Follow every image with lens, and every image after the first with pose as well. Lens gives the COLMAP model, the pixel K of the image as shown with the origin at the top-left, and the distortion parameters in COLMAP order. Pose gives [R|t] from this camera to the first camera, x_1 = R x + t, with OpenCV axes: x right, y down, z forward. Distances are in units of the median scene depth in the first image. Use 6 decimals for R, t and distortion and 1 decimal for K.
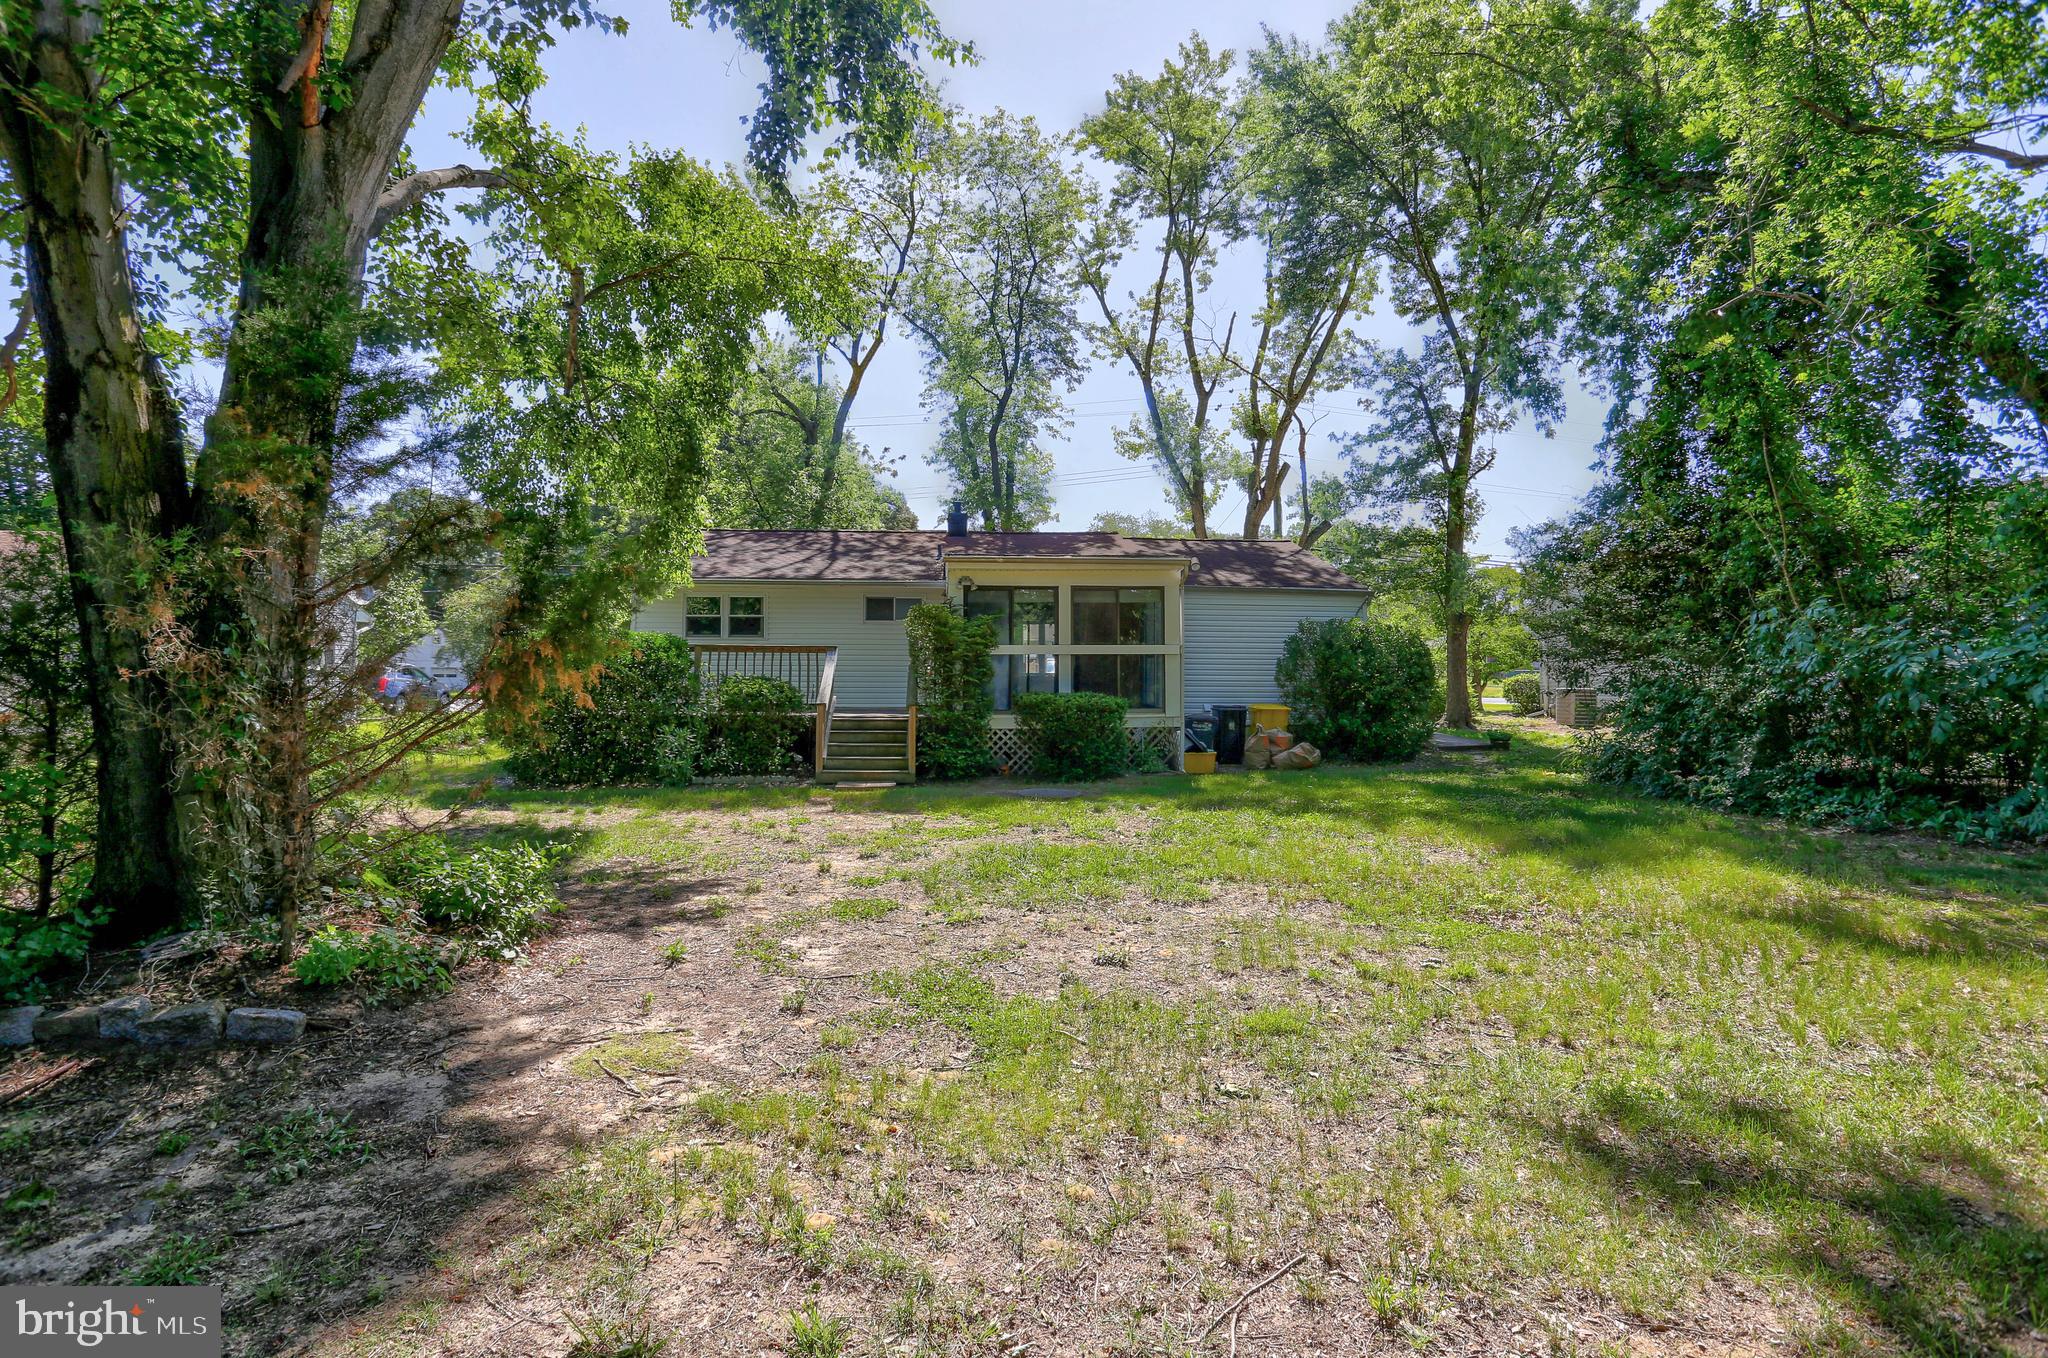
lens RADIAL K [[1022.1, 0, 1025.7], [0, 1022.1, 680.2], [0, 0, 1]] dist [-0.035157, 0.007373]
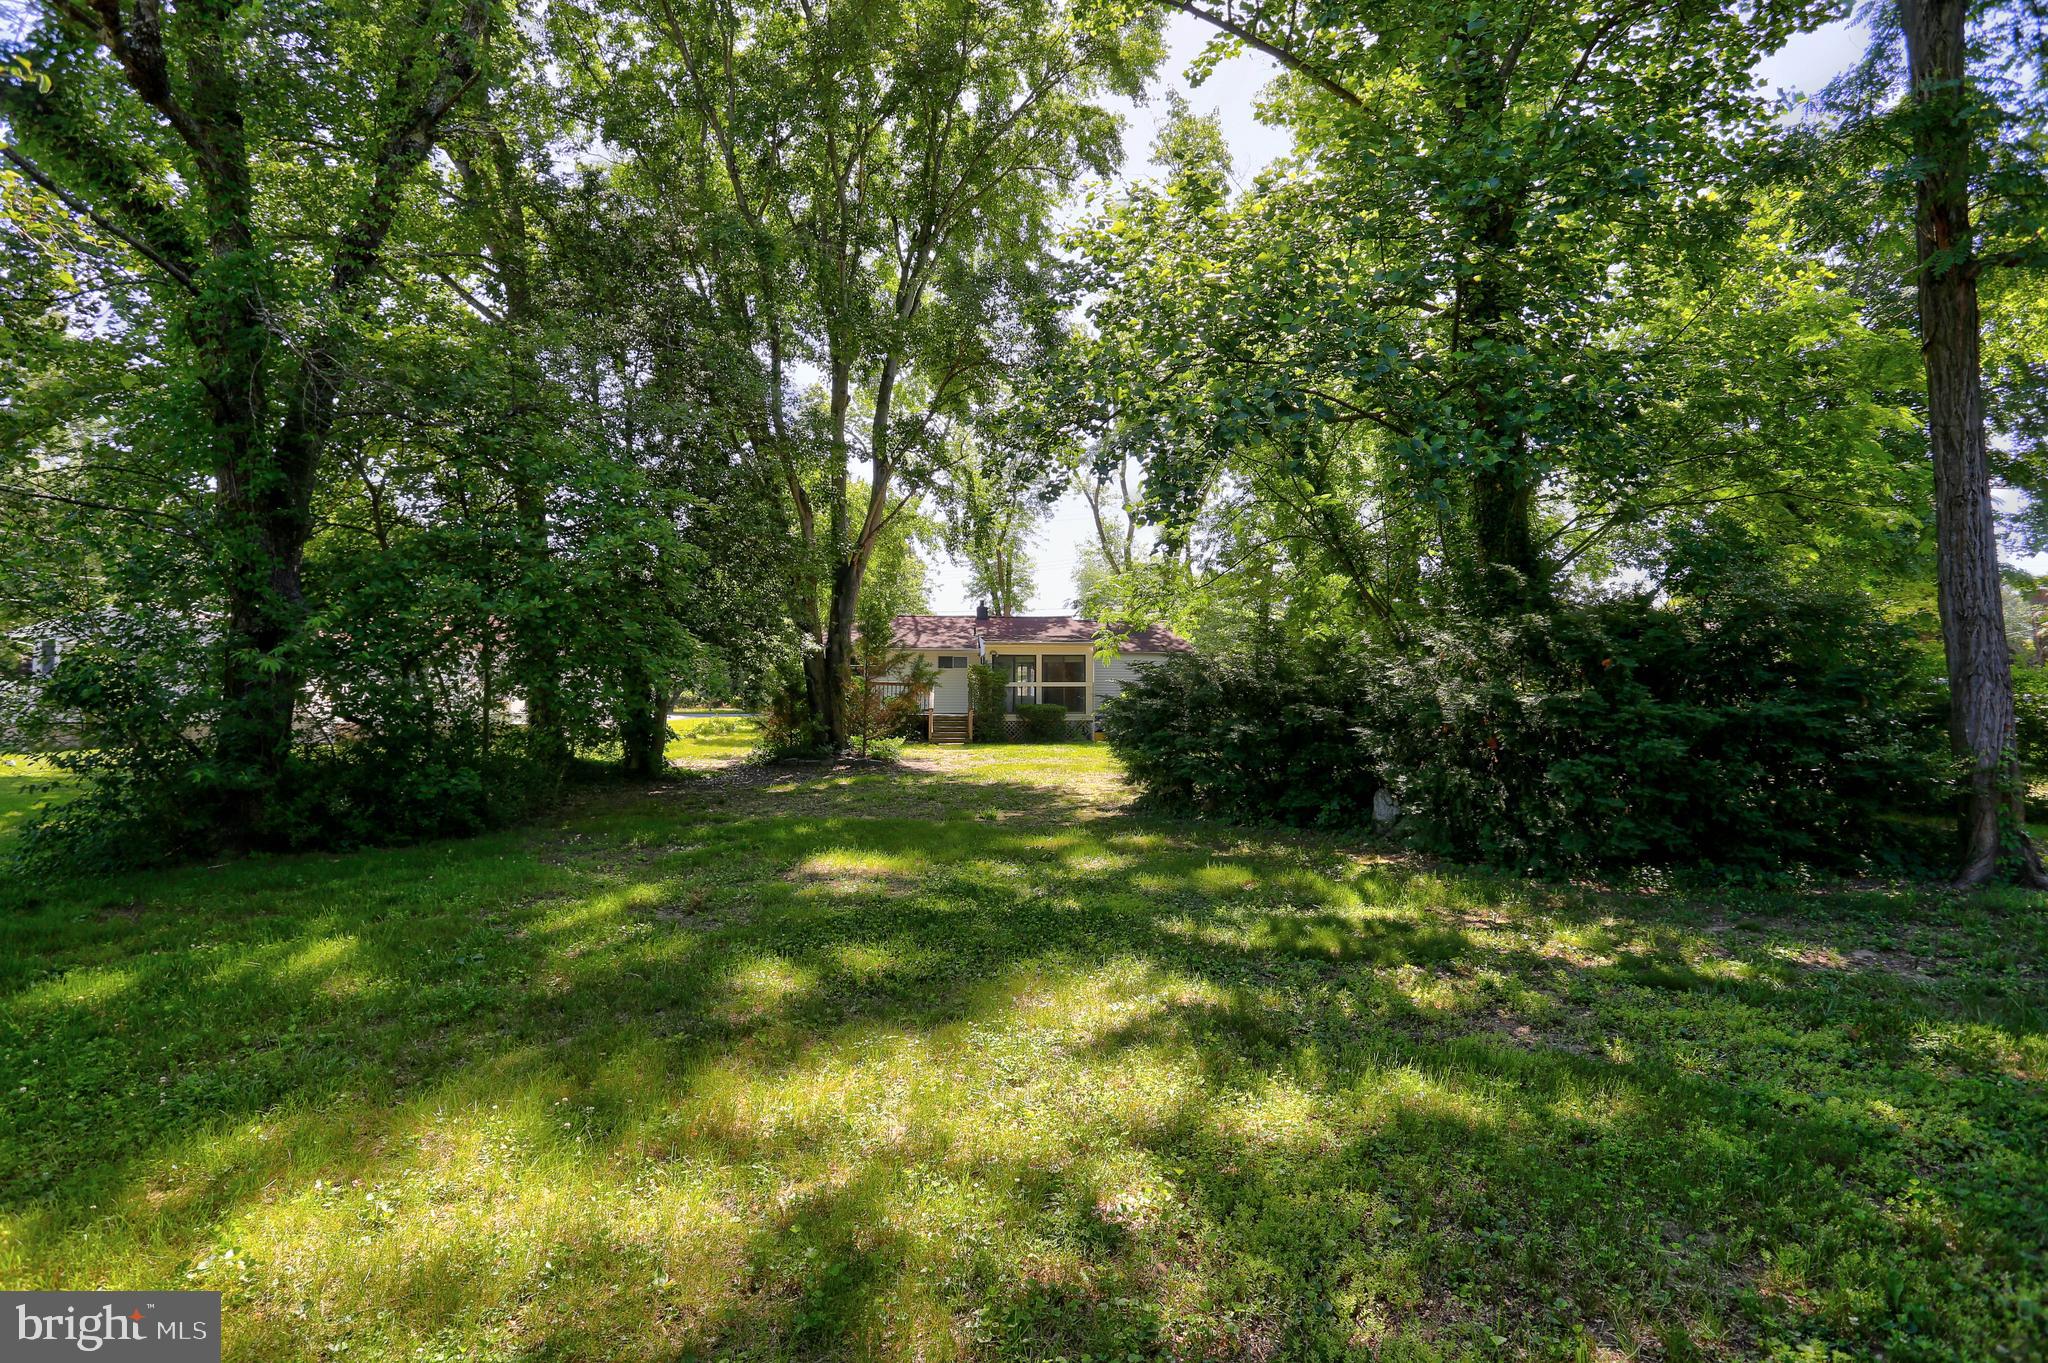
lens RADIAL K [[1022.1, 0, 1023.8], [0, 1022.1, 681.3], [0, 0, 1]] dist [-0.035157, 0.007373]
pose [[0.999930, 0.004600, 0.010928, -0.015546], [-0.004337, 0.999704, -0.023956, 0.014084], [-0.011035, 0.023906, 0.999653, -1.043828]]
